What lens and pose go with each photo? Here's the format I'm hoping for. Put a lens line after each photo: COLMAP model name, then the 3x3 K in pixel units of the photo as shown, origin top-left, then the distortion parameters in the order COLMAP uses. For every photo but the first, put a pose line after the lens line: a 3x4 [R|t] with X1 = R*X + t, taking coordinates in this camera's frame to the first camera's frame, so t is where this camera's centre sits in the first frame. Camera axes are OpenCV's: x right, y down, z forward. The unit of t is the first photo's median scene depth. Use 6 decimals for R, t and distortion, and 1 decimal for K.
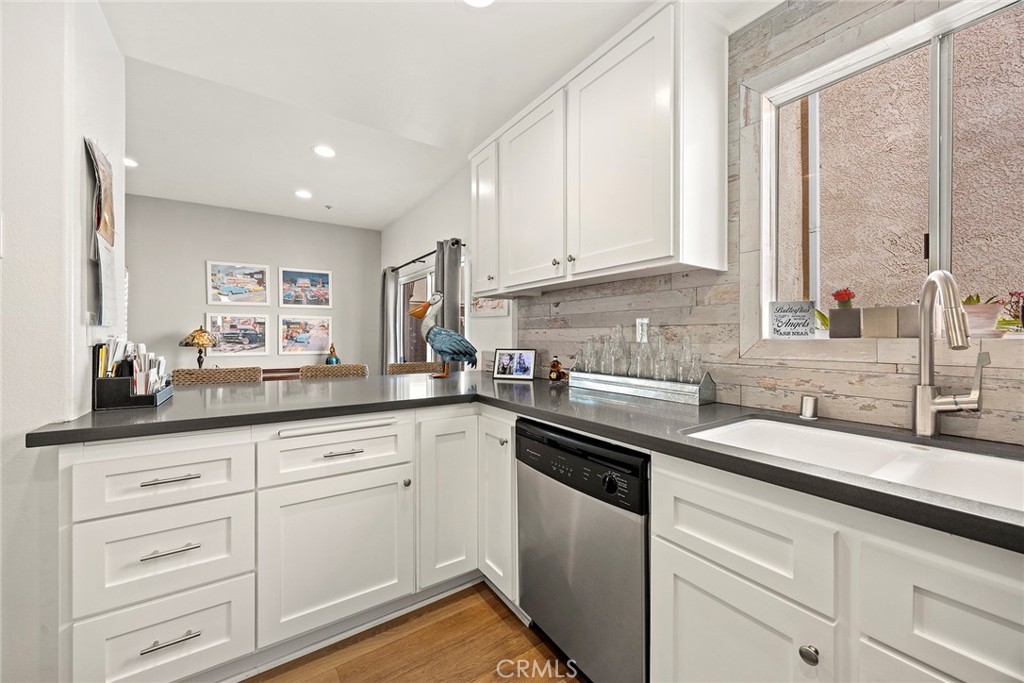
lens RADIAL K [[391.4, 0, 509.5], [0, 391.4, 337.4], [0, 0, 1]] dist [0.000105, -0.000016]
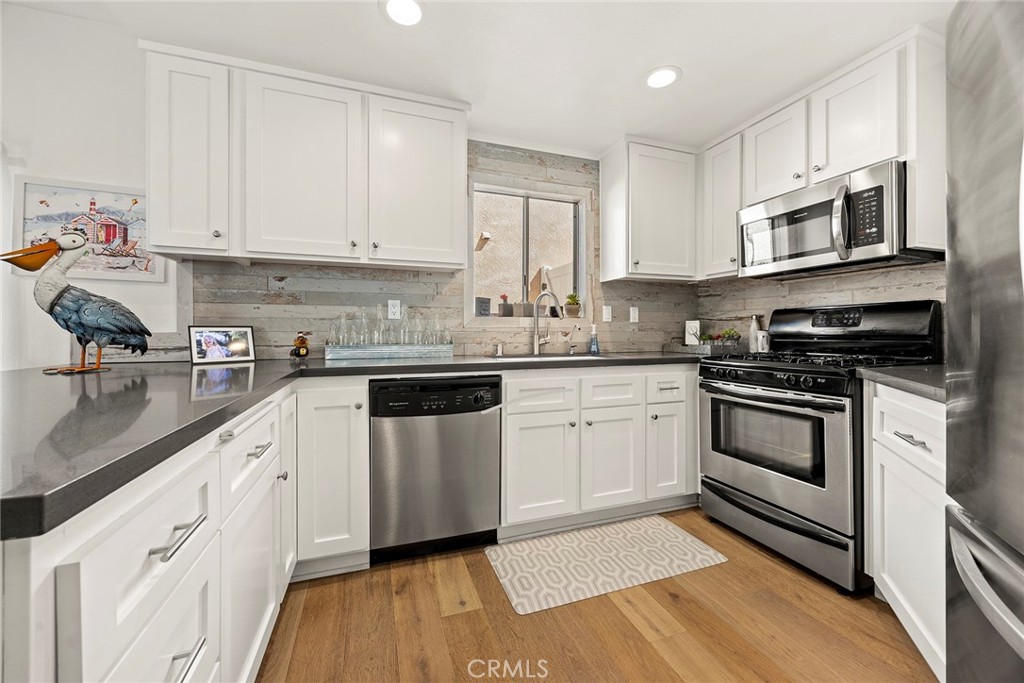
lens RADIAL K [[398.7, 0, 512.4], [0, 398.7, 331.7], [0, 0, 1]] dist [-0.000244, 0.000010]
pose [[0.248576, 0.002815, 0.968608, -0.868736], [0.002927, 0.999989, -0.003657, 0.062970], [-0.968608, 0.003744, 0.248565, 0.286576]]
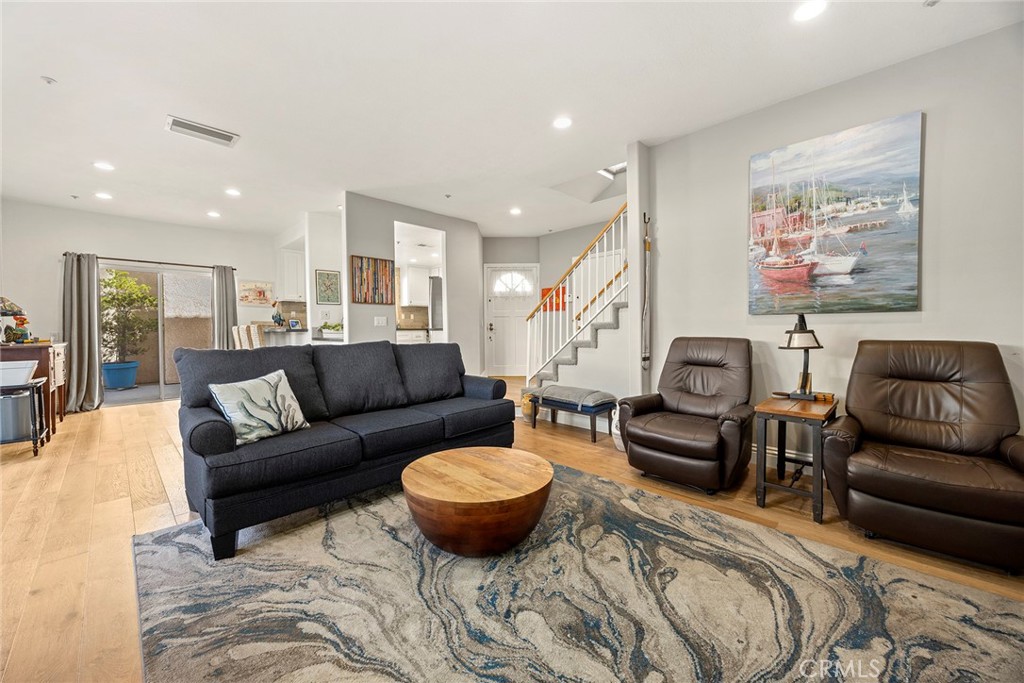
lens RADIAL K [[391.4, 0, 509.5], [0, 391.4, 337.4], [0, 0, 1]] dist [0.000105, -0.000016]
pose [[-0.204856, -0.022240, 0.978539, -4.290036], [0.007389, 0.999678, 0.024267, 0.138147], [-0.978764, 0.012201, -0.204626, 0.017239]]
